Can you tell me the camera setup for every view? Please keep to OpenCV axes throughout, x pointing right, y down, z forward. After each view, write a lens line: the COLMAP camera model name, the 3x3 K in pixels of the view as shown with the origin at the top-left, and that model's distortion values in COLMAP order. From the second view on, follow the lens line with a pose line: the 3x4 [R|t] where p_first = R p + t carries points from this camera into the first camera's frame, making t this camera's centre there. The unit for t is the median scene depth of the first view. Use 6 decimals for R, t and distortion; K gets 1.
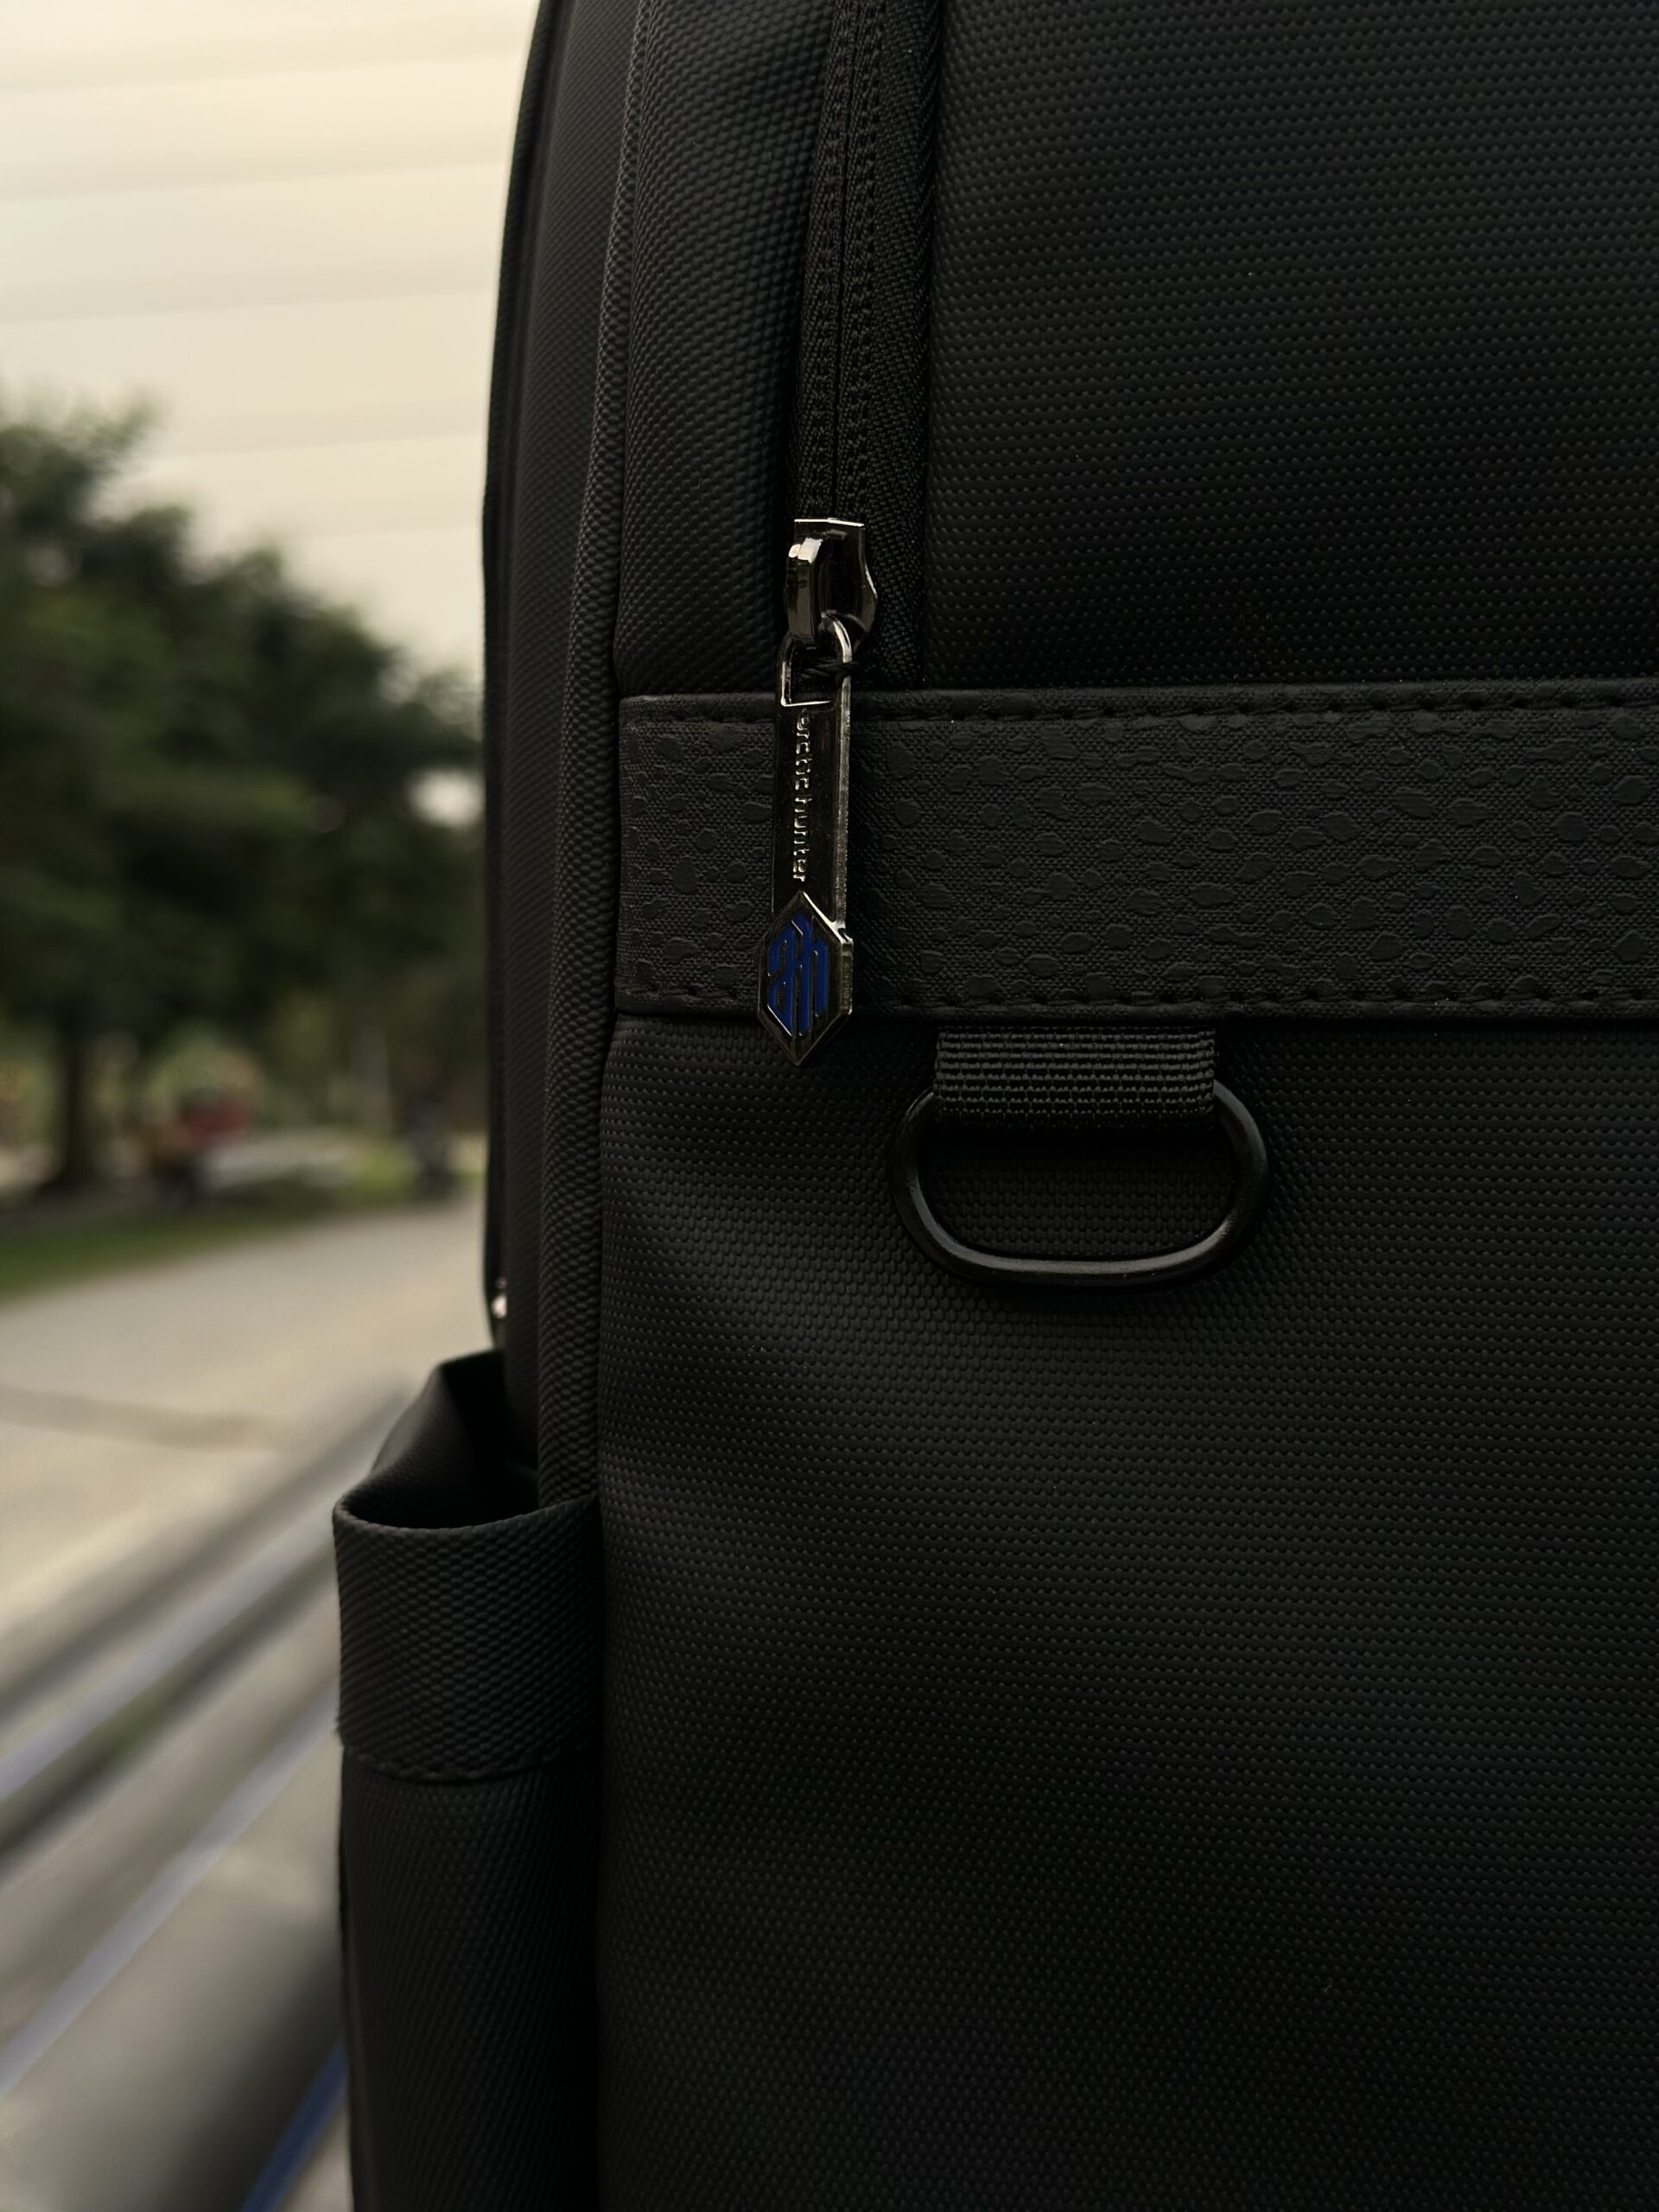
lens RADIAL K [[3431.3, 0, 829.5], [0, 3431.3, 1106.0], [0, 0, 1]] dist [0.157415, 0.042537]
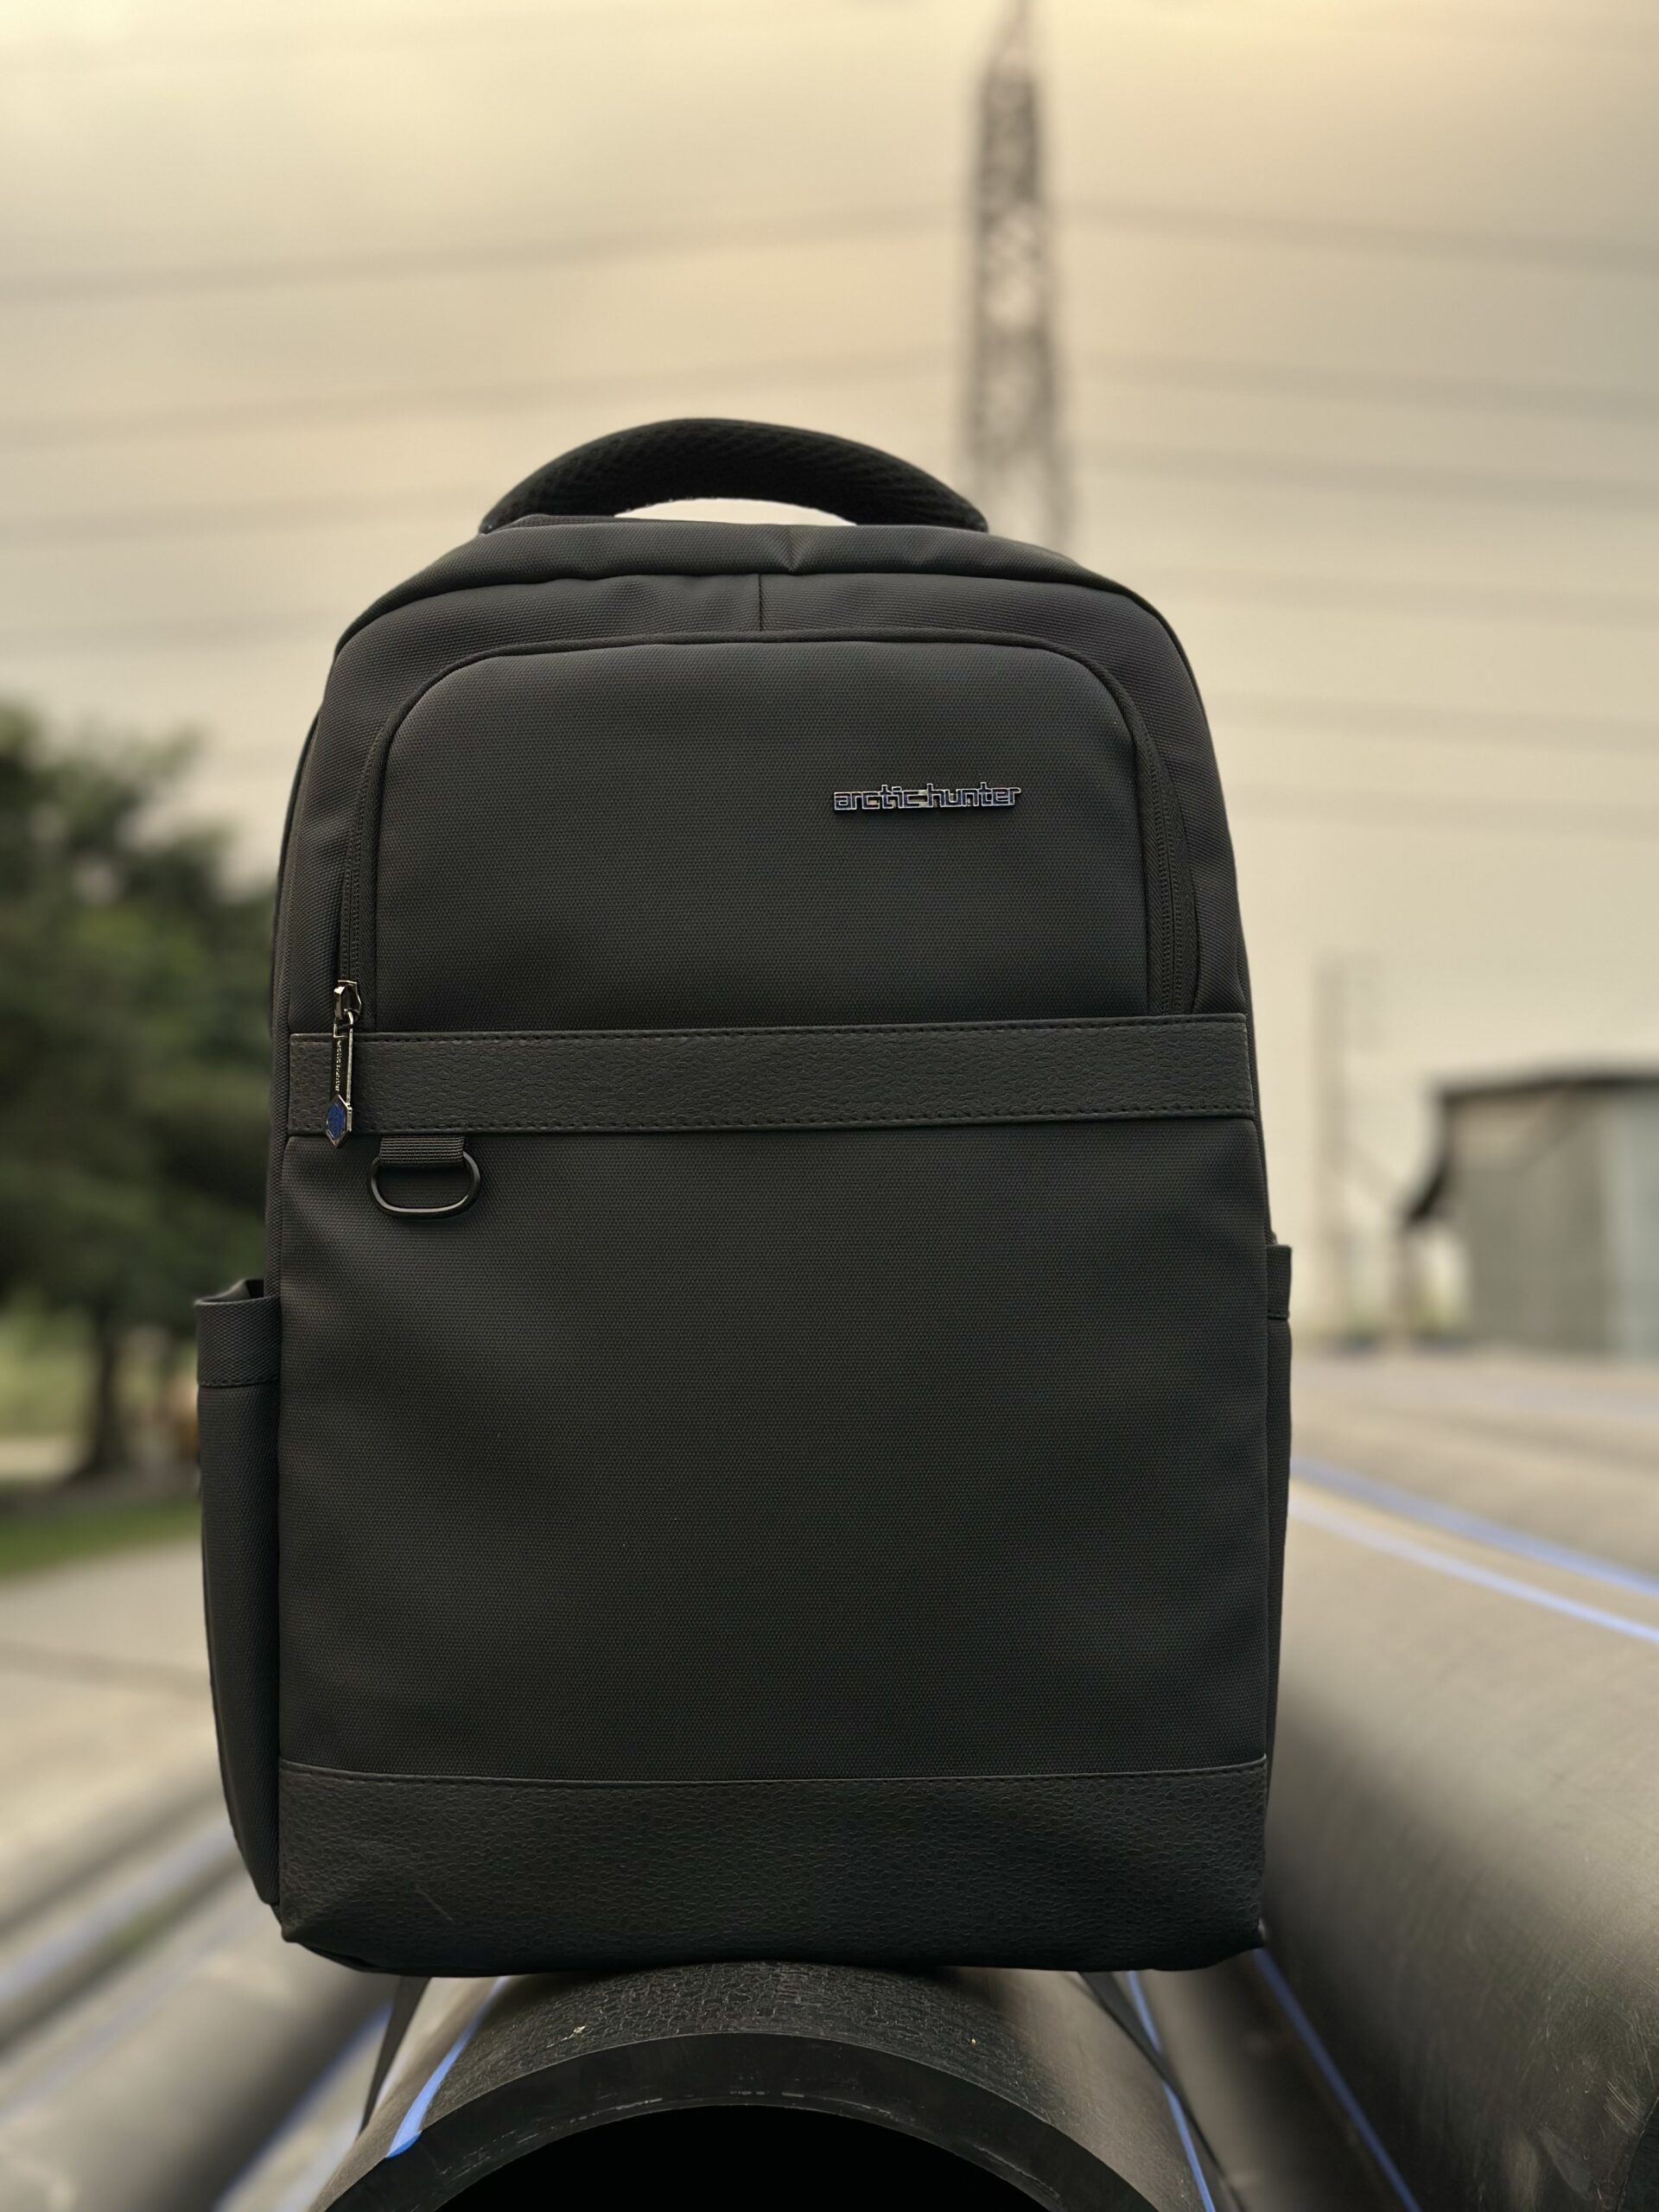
lens RADIAL K [[3431.3, 0, 829.5], [0, 3431.3, 1106.0], [0, 0, 1]] dist [0.157415, 0.042537]
pose [[0.999950, 0.001511, -0.009909, 0.482078], [-0.002377, 0.996125, -0.087921, 0.230458], [0.009737, 0.087940, 0.996078, -2.201593]]
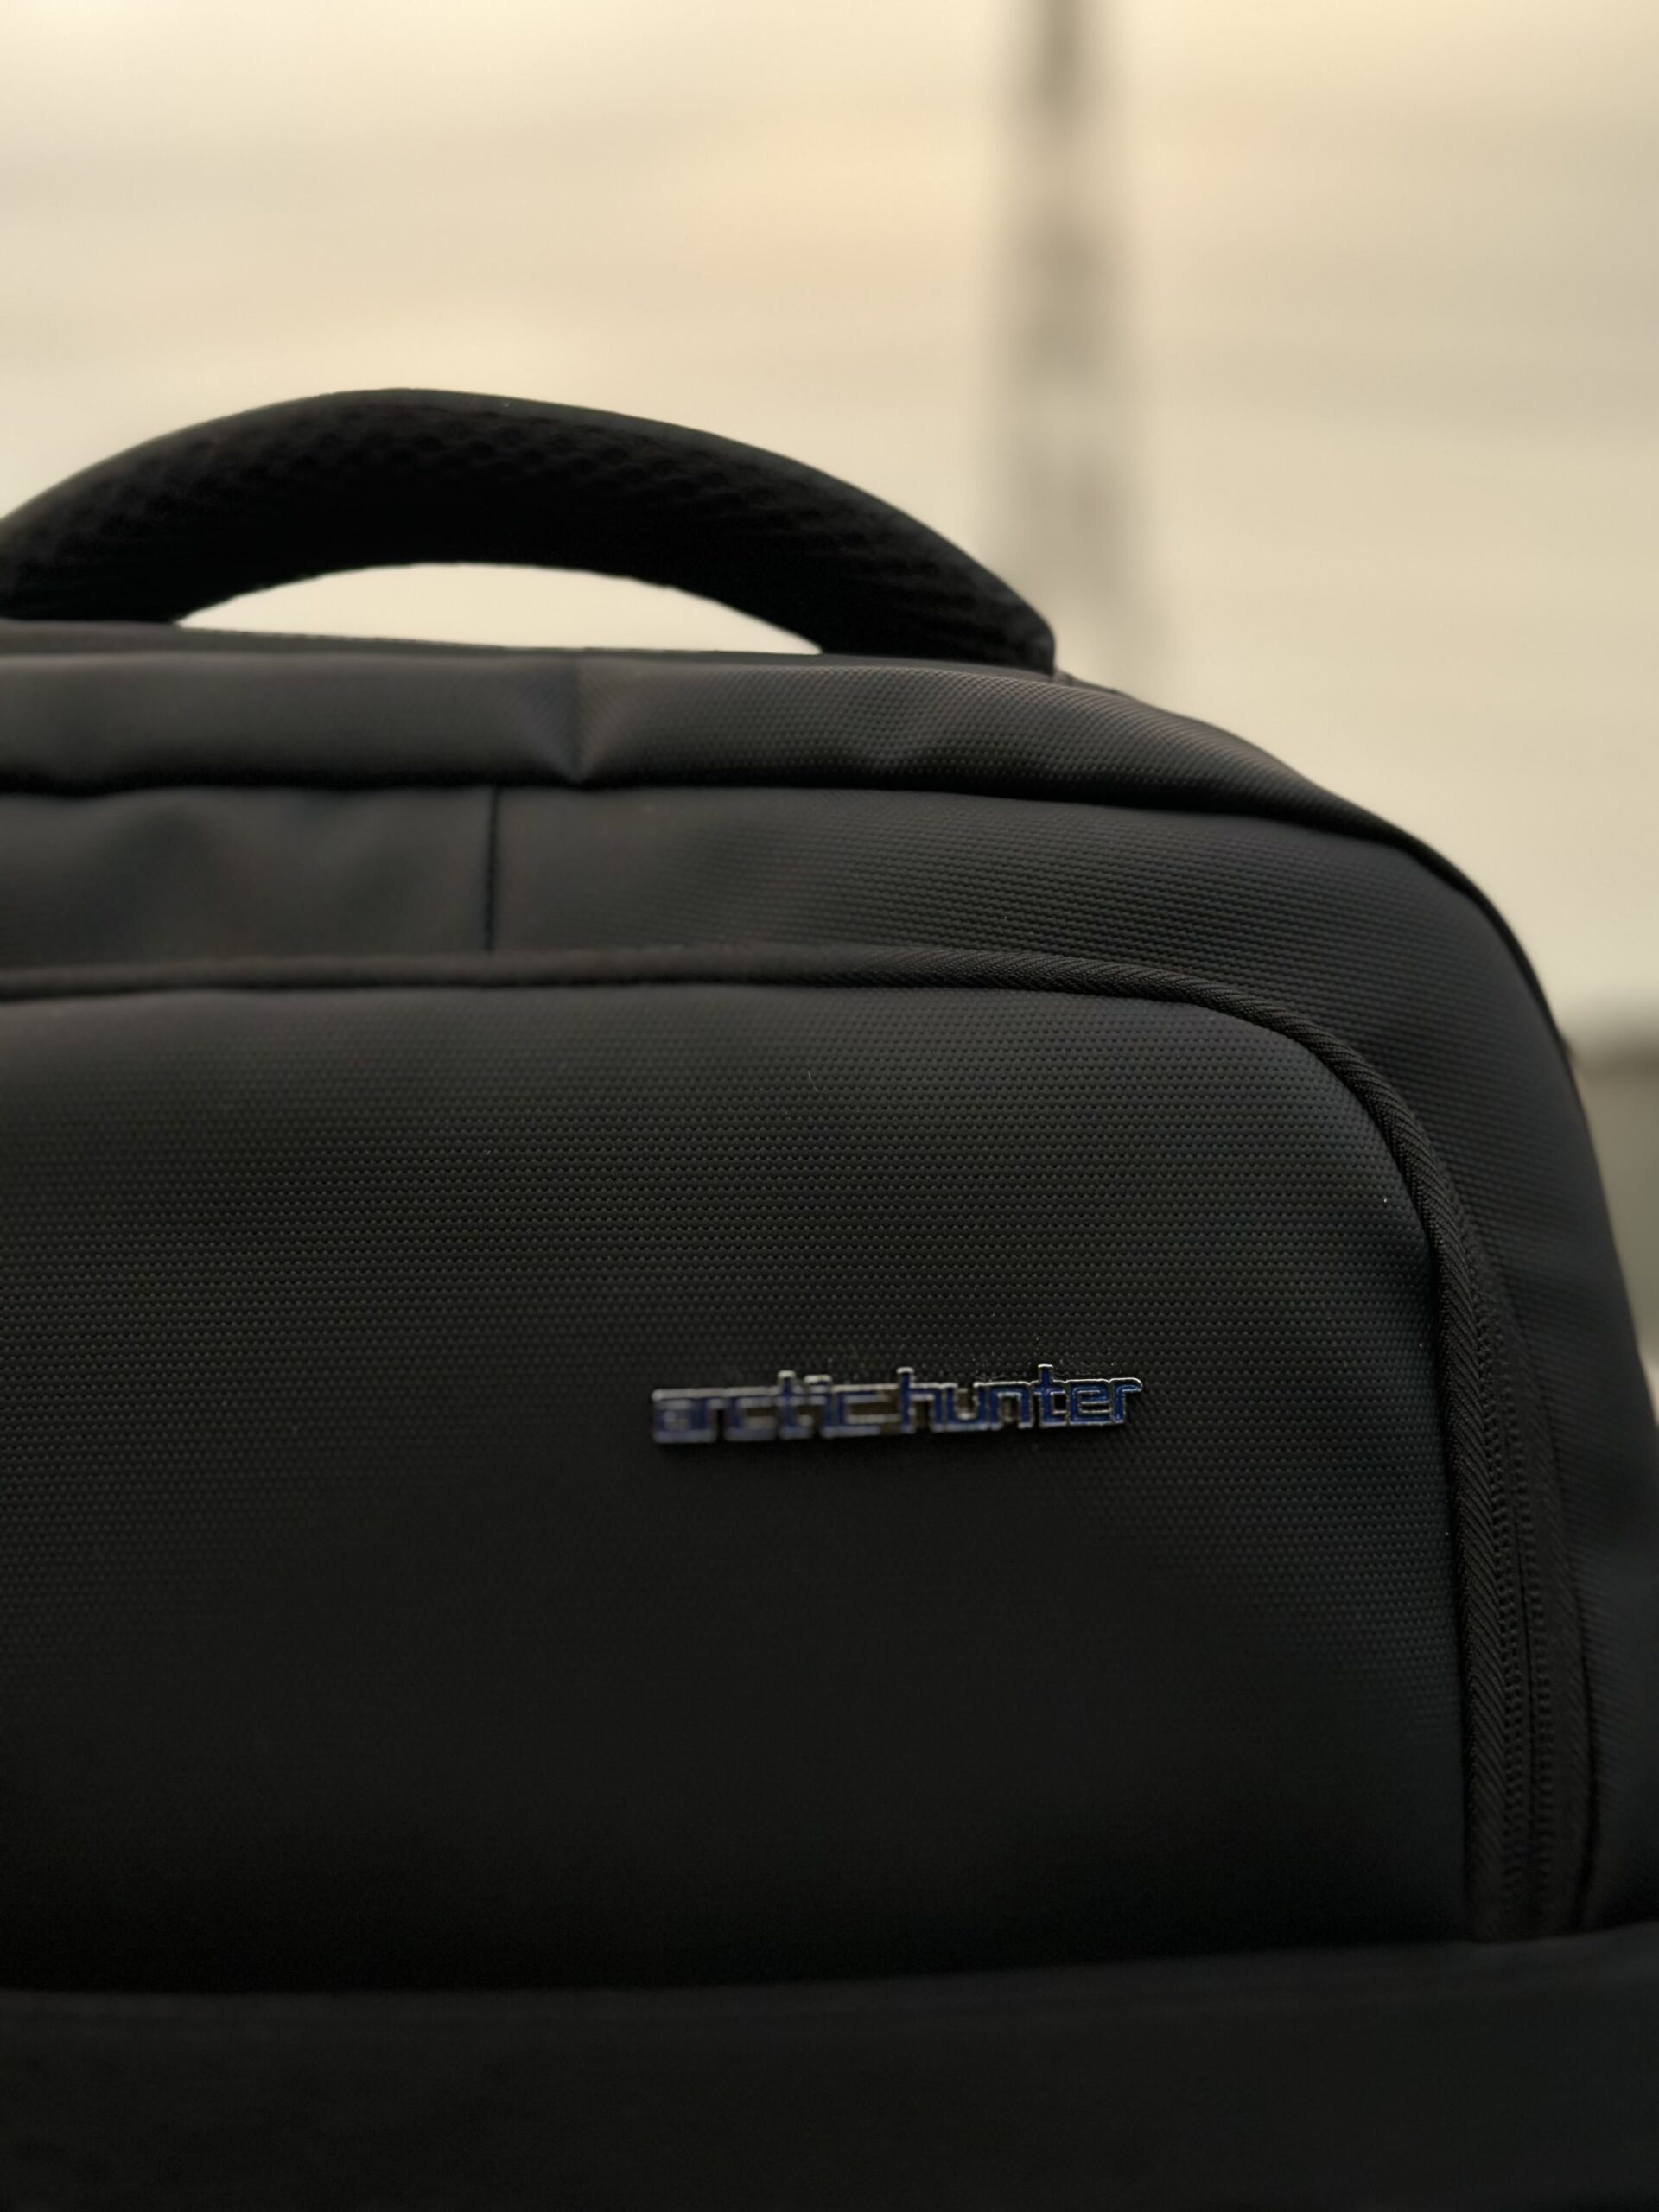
lens RADIAL K [[3431.3, 0, 829.5], [0, 3431.3, 1106.0], [0, 0, 1]] dist [0.157415, 0.042537]
pose [[0.999713, 0.009146, -0.022132, 0.541946], [-0.010449, 0.998175, -0.059483, -0.365282], [0.021548, 0.059697, 0.997984, -0.288186]]
